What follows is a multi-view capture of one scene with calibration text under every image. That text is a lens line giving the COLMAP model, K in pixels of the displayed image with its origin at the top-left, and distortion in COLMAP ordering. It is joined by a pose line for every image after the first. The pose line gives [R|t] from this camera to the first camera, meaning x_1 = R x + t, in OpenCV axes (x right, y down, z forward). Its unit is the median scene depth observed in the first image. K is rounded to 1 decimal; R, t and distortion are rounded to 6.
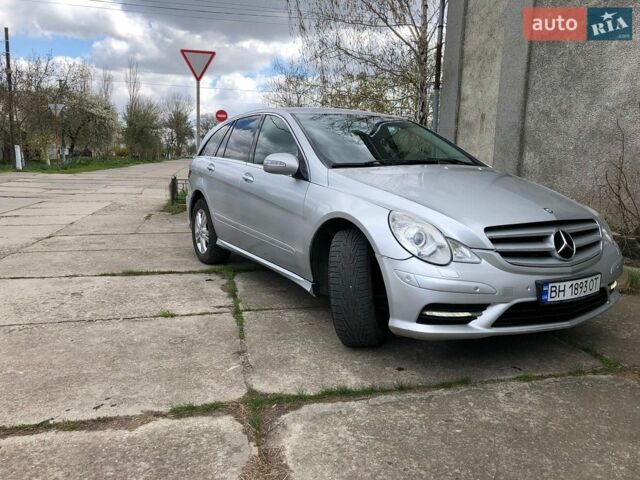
lens RADIAL K [[524.8, 0, 318.8], [0, 524.8, 238.7], [0, 0, 1]] dist [0.018368, -0.000199]
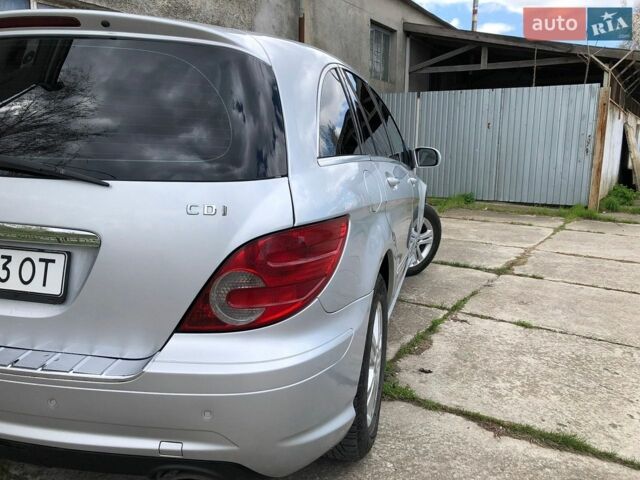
lens RADIAL K [[524.8, 0, 319.8], [0, 524.8, 237.3], [0, 0, 1]] dist [0.018368, -0.000199]
pose [[-0.721744, -0.150079, 0.675693, -0.637926], [0.072882, 0.954305, 0.289810, -0.306081], [-0.688312, 0.258415, -0.677826, 1.853757]]
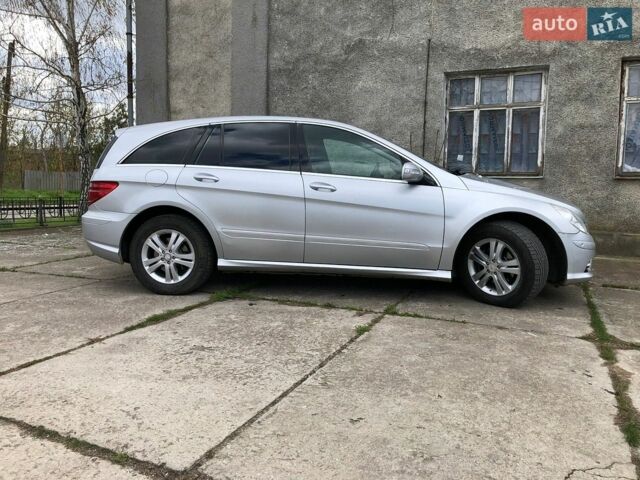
lens RADIAL K [[524.8, 0, 318.0], [0, 524.8, 239.7], [0, 0, 1]] dist [0.018368, -0.000199]
pose [[0.592944, -0.100438, 0.798955, -1.083014], [0.117610, 0.992353, 0.037466, -0.062526], [-0.796609, 0.071750, 0.600222, 0.481422]]
